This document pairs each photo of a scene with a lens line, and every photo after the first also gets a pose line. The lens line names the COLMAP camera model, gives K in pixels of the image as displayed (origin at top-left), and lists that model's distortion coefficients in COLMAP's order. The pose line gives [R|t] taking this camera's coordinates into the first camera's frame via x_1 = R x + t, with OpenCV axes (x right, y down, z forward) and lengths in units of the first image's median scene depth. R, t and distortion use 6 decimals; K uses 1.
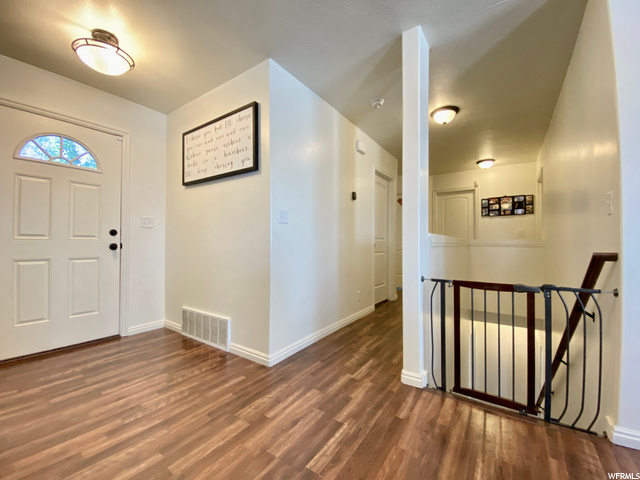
lens RADIAL K [[261.2, 0, 319.0], [0, 261.2, 241.4], [0, 0, 1]] dist [0.012881, -0.015164]
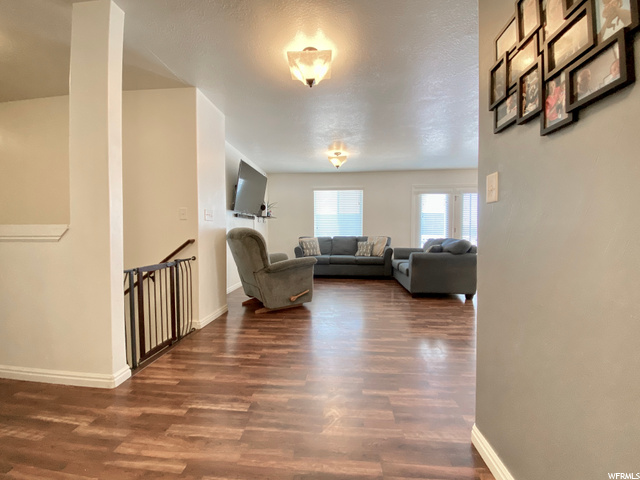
lens RADIAL K [[261.2, 0, 319.0], [0, 261.2, 241.4], [0, 0, 1]] dist [0.012881, -0.015164]
pose [[-0.496607, -0.038003, 0.867143, -0.977337], [-0.007757, 0.999195, 0.039348, -0.023515], [-0.867941, 0.012814, -0.496502, 0.978575]]
